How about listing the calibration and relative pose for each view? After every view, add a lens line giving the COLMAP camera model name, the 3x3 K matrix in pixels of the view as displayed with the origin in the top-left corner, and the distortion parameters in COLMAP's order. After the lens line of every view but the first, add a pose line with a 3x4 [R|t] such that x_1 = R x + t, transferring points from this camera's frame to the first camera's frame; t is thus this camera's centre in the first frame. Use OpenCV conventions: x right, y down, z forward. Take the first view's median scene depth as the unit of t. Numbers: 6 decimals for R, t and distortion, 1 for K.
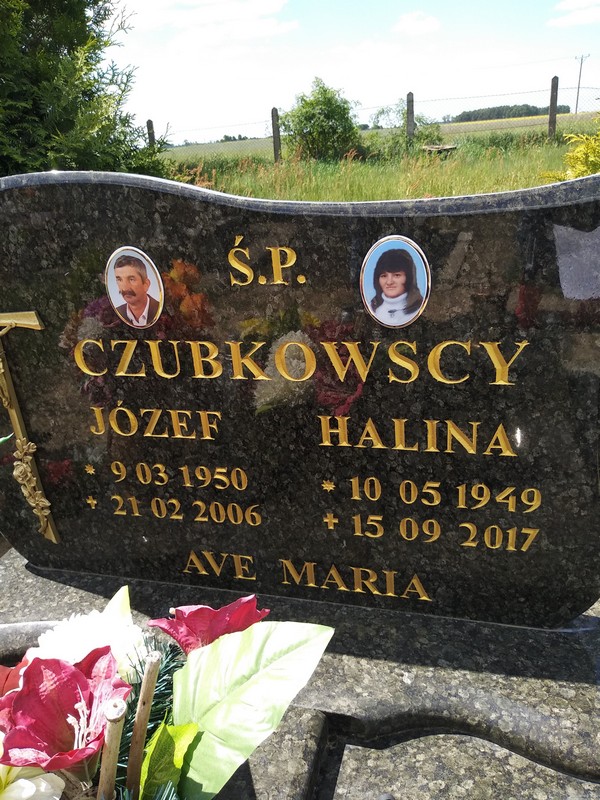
lens RADIAL K [[622.7, 0, 297.7], [0, 622.7, 398.4], [0, 0, 1]] dist [0.015407, -0.061507]
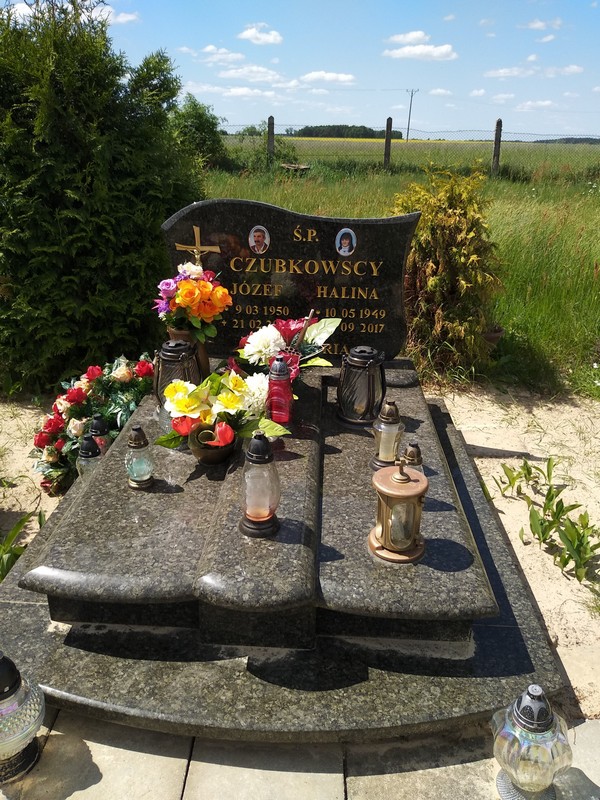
lens RADIAL K [[622.7, 0, 297.7], [0, 622.7, 398.4], [0, 0, 1]] dist [0.015407, -0.061507]
pose [[0.969183, 0.009389, 0.246162, -0.817024], [-0.007390, 0.999932, -0.009045, 0.614033], [-0.246231, 0.006948, 0.969186, -1.955766]]
